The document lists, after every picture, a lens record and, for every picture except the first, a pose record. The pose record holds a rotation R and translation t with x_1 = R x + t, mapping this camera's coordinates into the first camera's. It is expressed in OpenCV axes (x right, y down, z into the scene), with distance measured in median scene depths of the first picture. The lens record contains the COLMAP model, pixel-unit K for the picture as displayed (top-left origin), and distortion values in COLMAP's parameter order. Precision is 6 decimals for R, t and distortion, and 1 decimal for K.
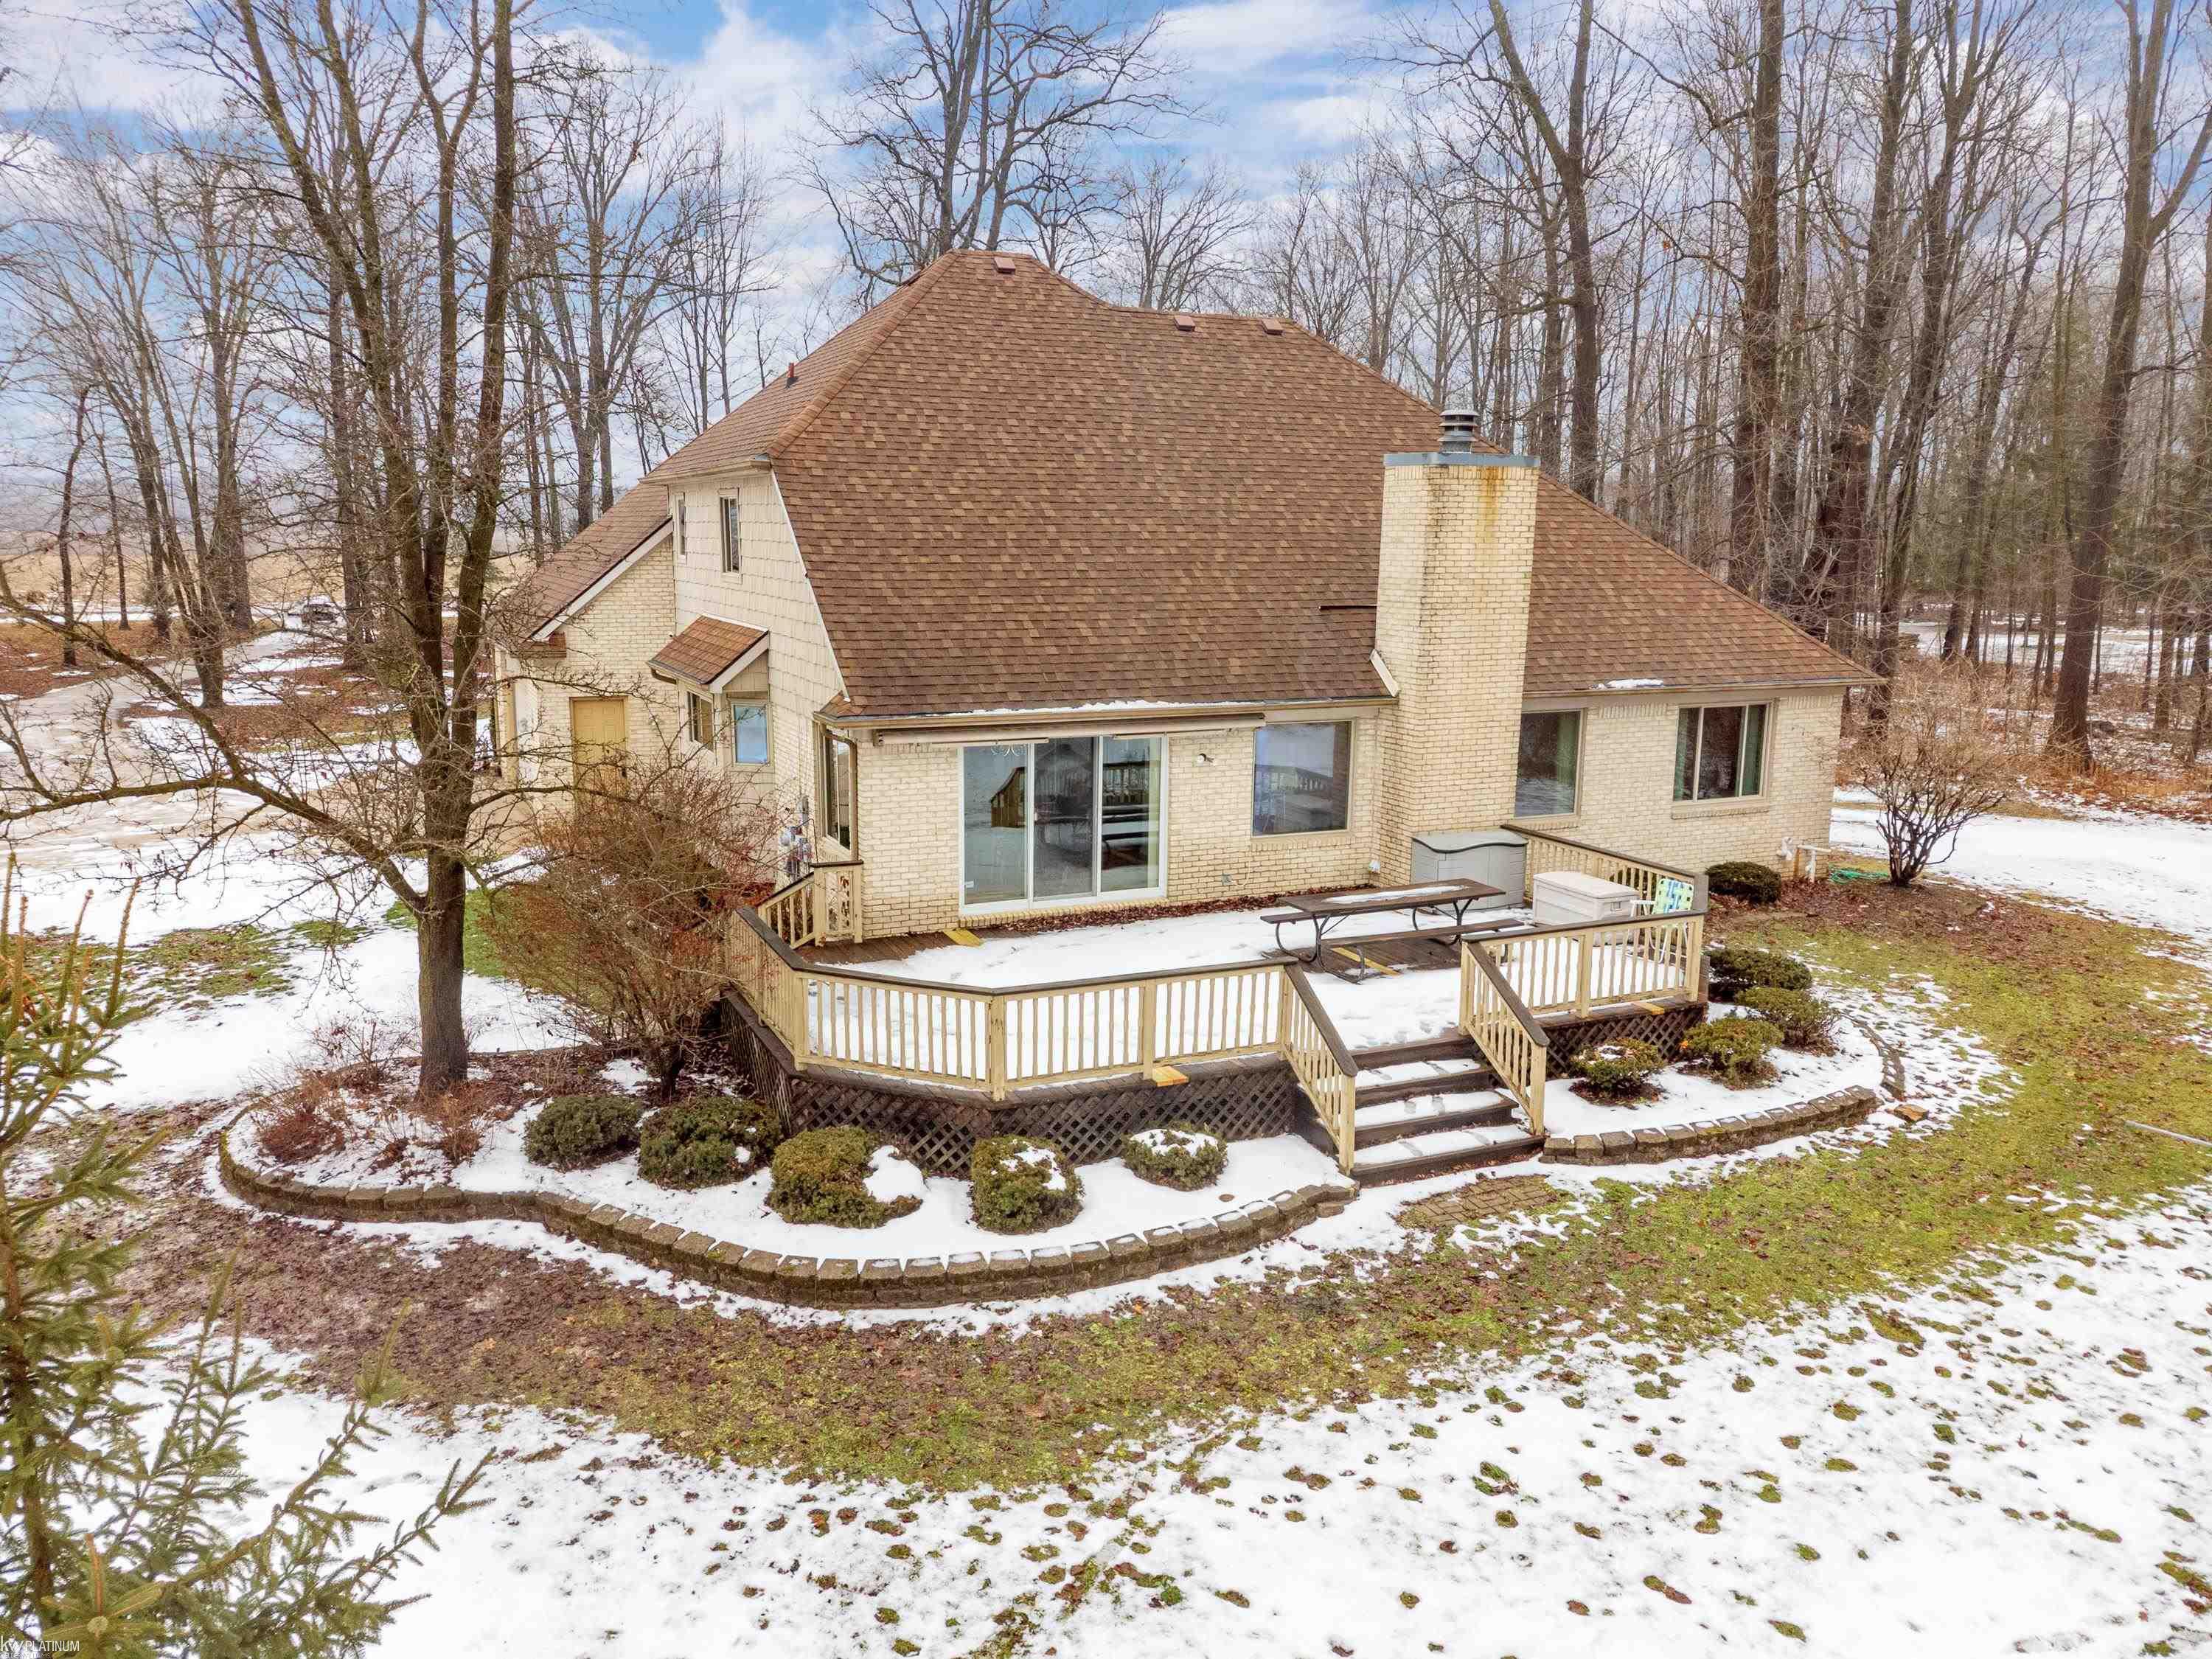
lens RADIAL K [[1644.3, 0, 1112.1], [0, 1644.3, 811.8], [0, 0, 1]] dist [0.036048, 0.002840]
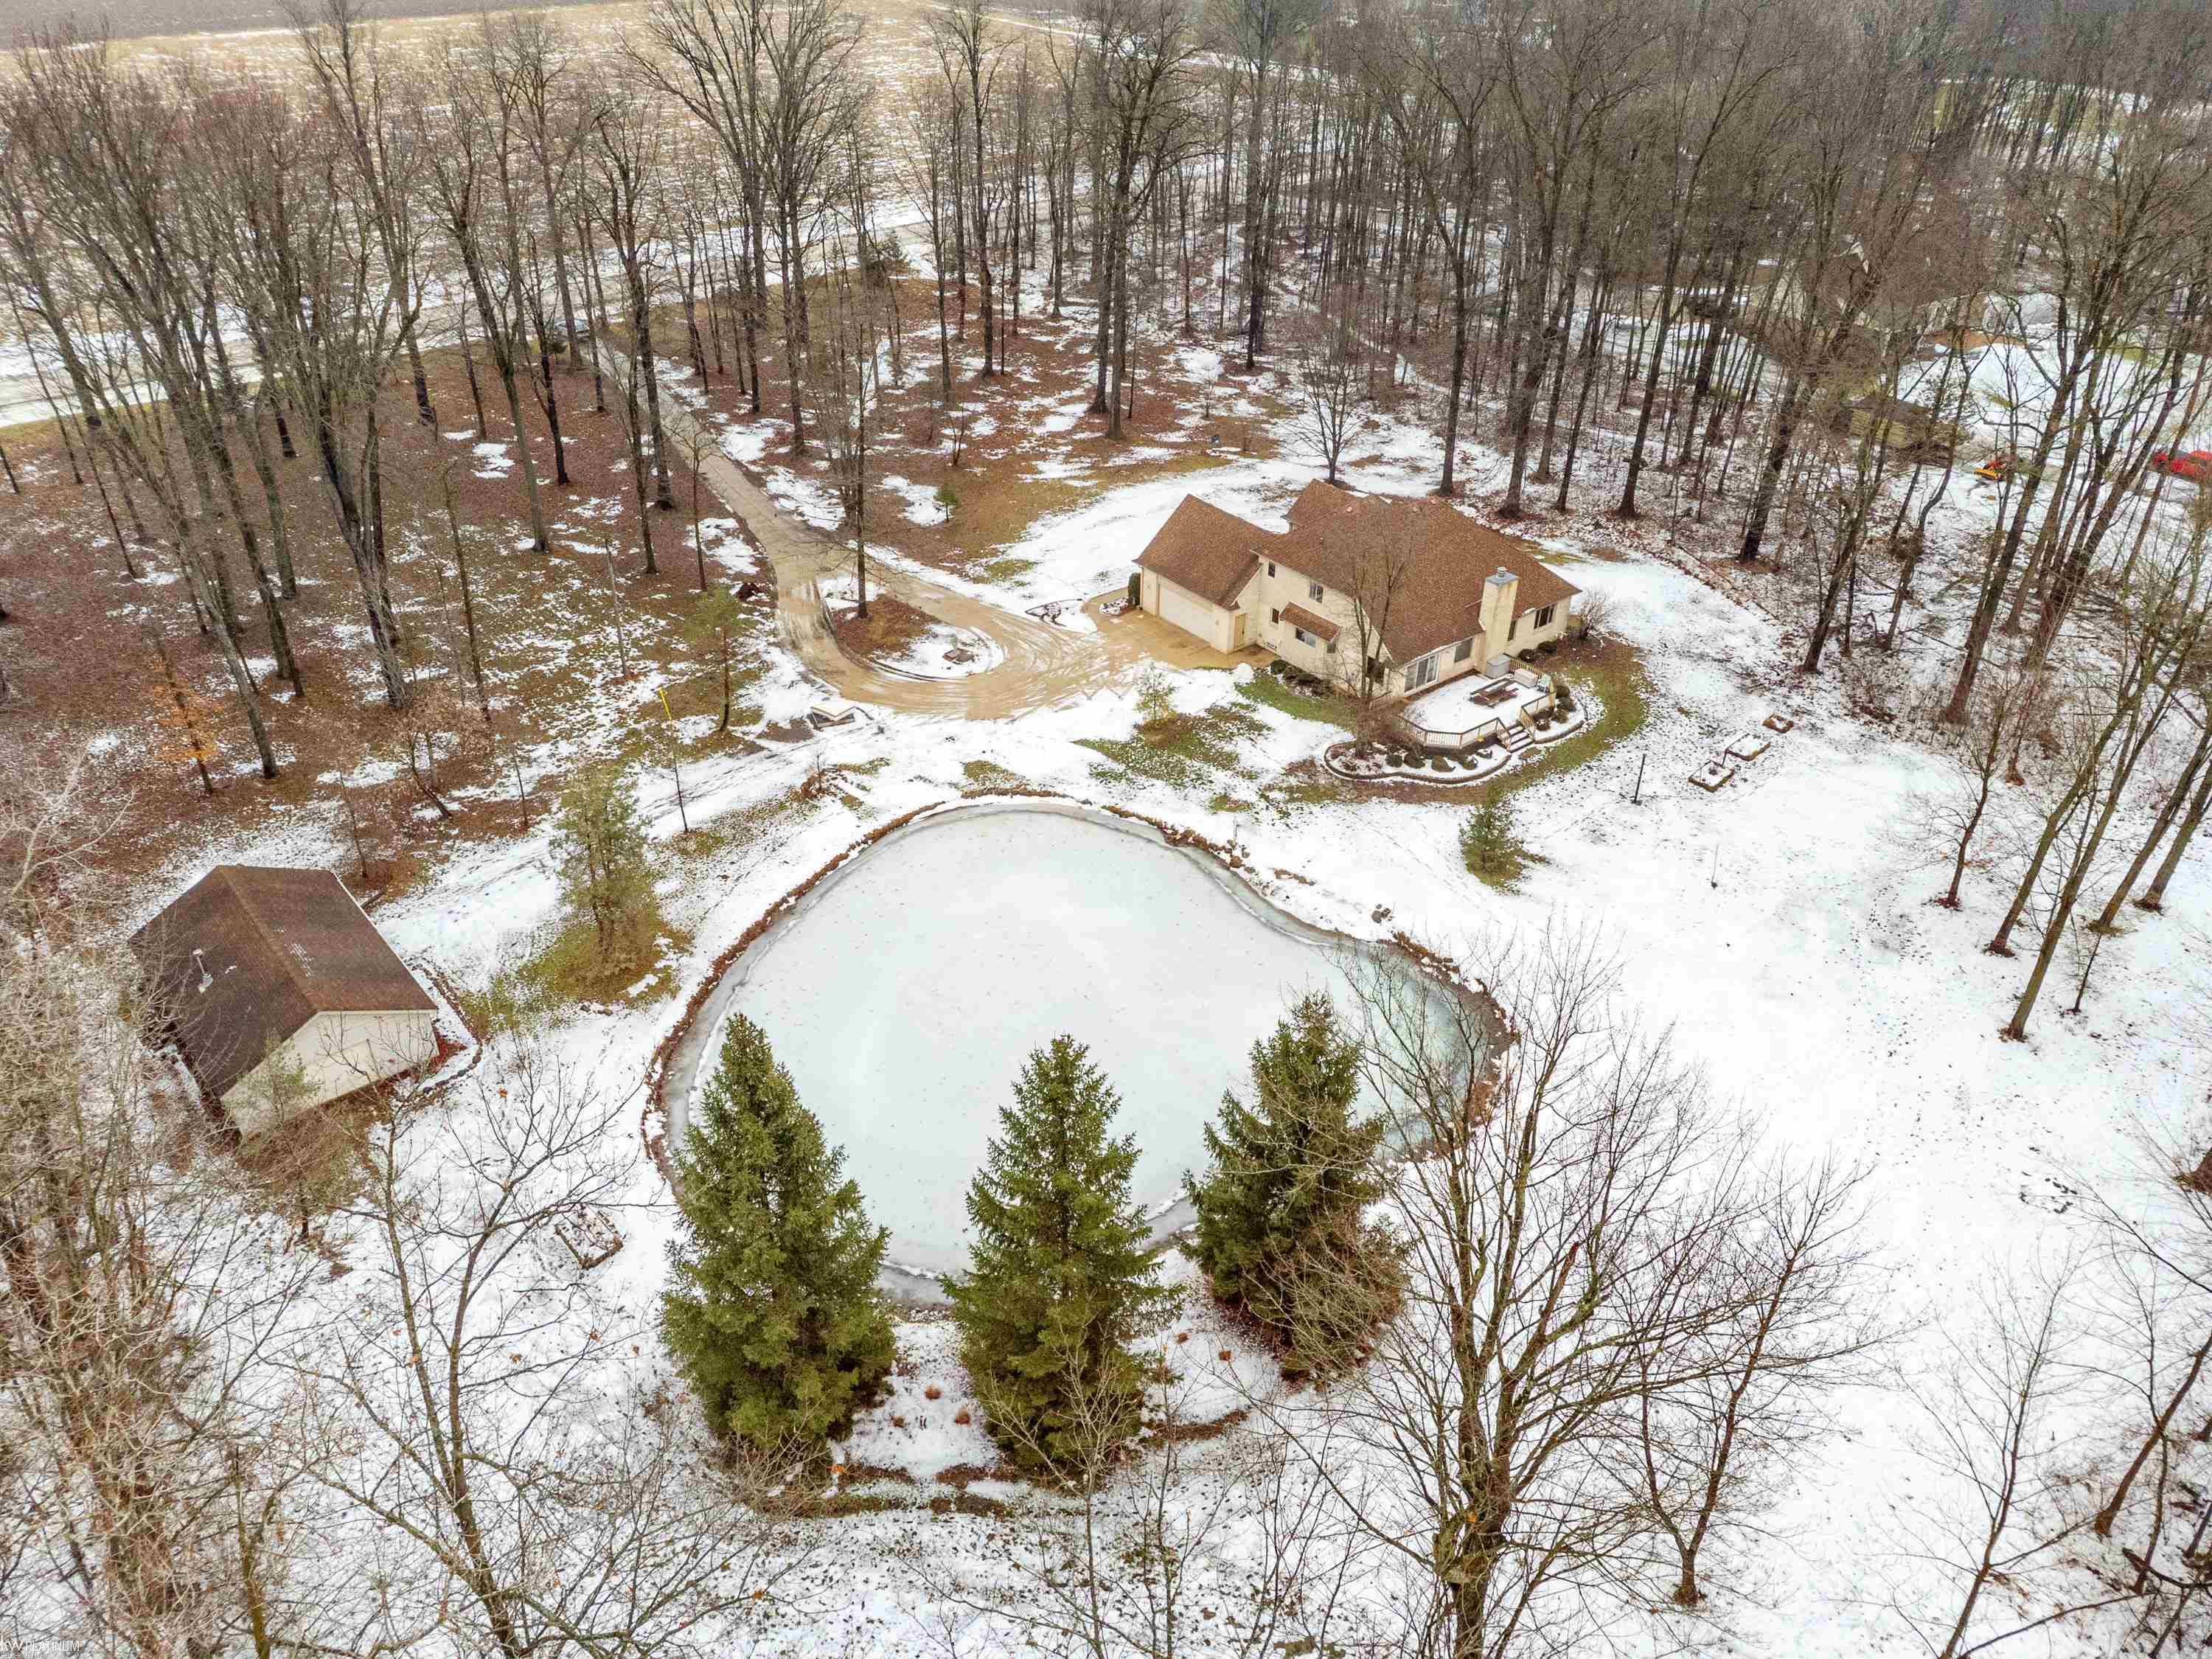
lens RADIAL K [[1644.3, 0, 1102.8], [0, 1644.3, 834.6], [0, 0, 1]] dist [0.036048, 0.002840]
pose [[0.971767, -0.132459, 0.195251, -2.753182], [0.040961, 0.909686, 0.413272, -2.252166], [-0.232359, -0.393606, 0.889429, -4.552496]]
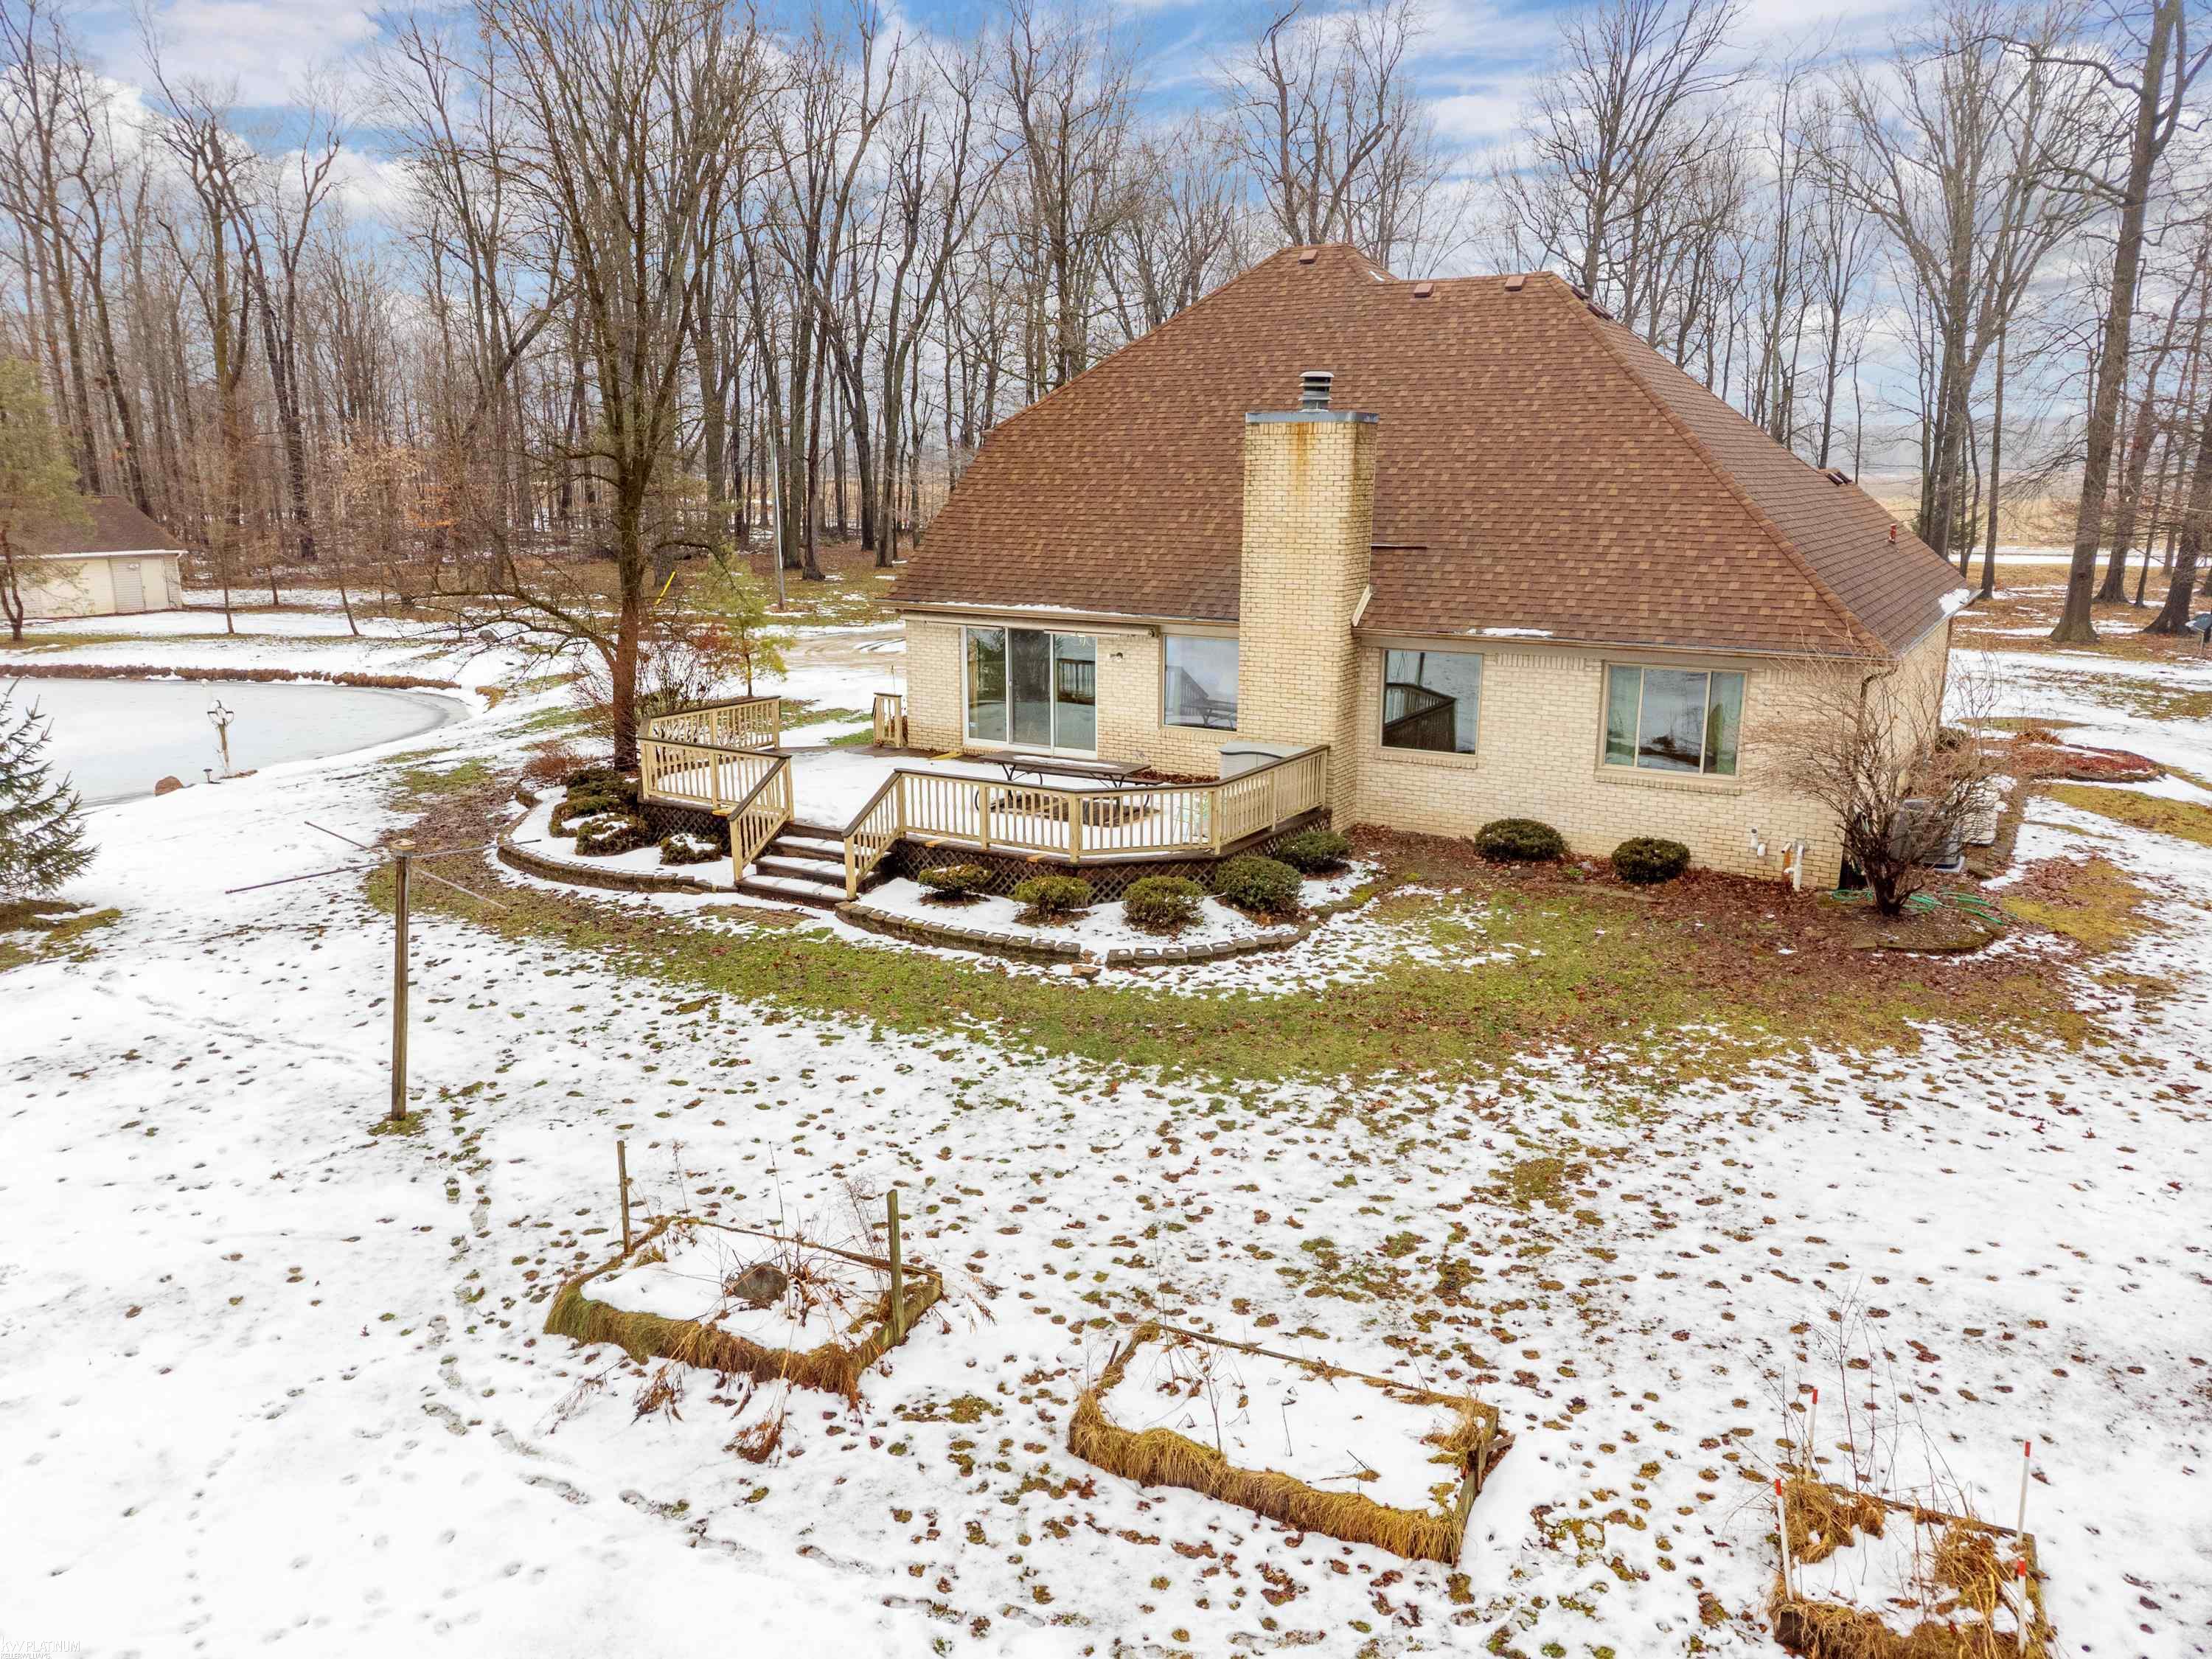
lens RADIAL K [[1644.3, 0, 1123.9], [0, 1644.3, 837.5], [0, 0, 1]] dist [0.036048, 0.002840]
pose [[0.546048, 0.169433, -0.820441, 1.681489], [-0.143780, 0.983757, 0.107467, -0.047862], [0.825323, 0.059281, 0.561540, 0.429245]]
